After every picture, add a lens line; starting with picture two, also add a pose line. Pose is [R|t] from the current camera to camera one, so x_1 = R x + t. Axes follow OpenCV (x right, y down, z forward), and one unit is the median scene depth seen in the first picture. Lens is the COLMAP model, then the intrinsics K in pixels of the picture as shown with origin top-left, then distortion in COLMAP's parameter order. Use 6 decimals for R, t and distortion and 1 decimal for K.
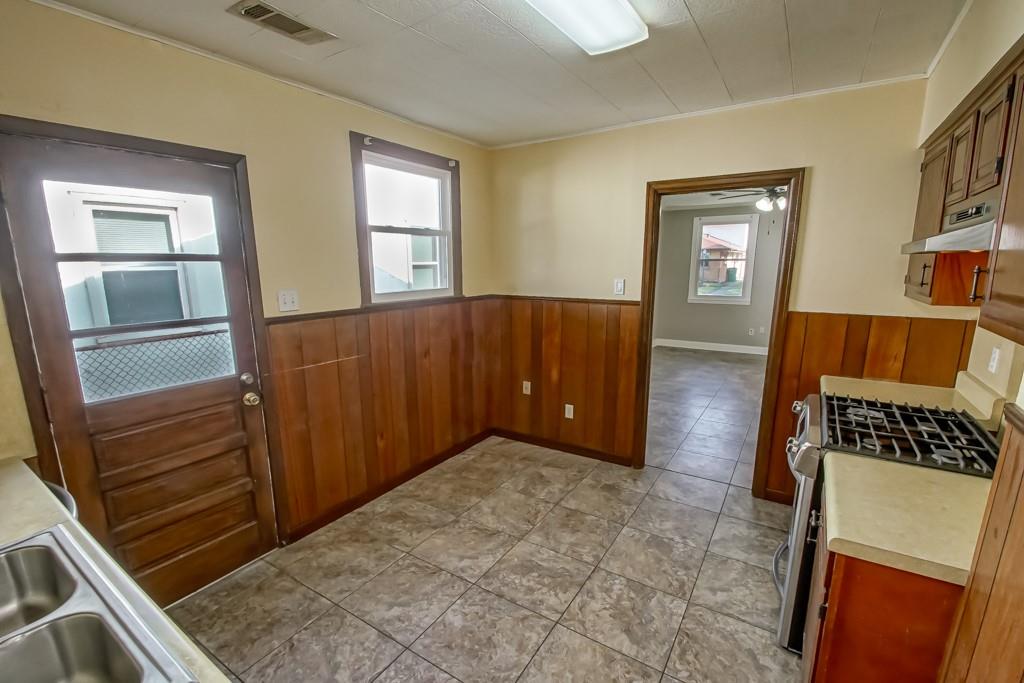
lens RADIAL K [[456.6, 0, 485.0], [0, 456.6, 354.0], [0, 0, 1]] dist [-0.001363, -0.000612]
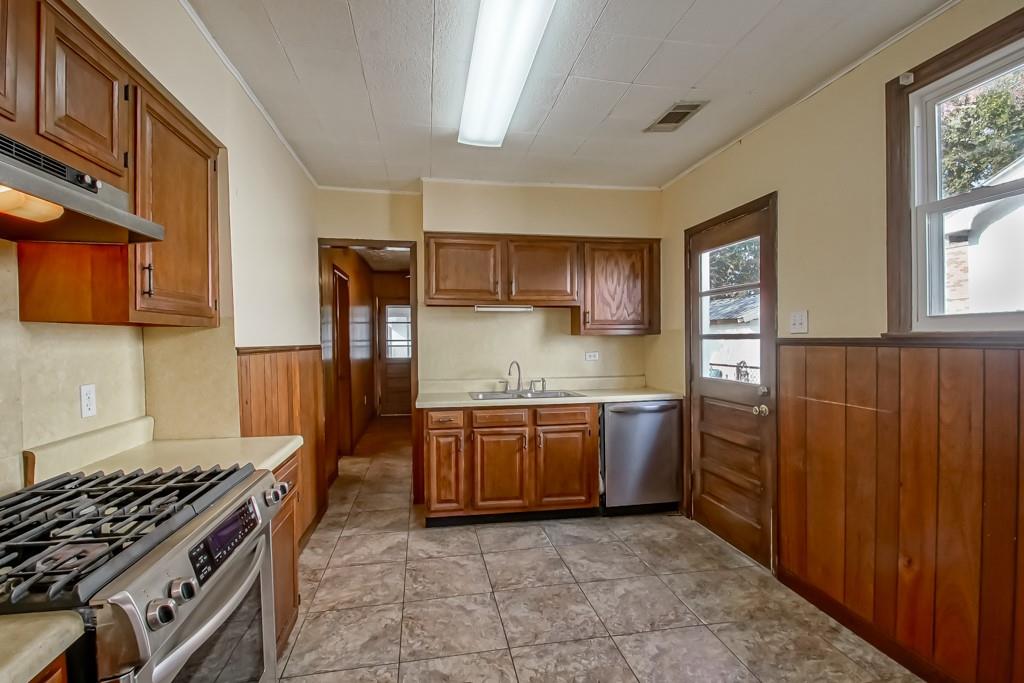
lens RADIAL K [[466.7, 0, 502.3], [0, 466.7, 344.9], [0, 0, 1]] dist [-0.002267, -0.010786]
pose [[-0.710603, 0.026432, -0.703097, 0.731385], [-0.121539, 0.979661, 0.159667, -0.161826], [0.693016, 0.198913, -0.692937, 1.348810]]
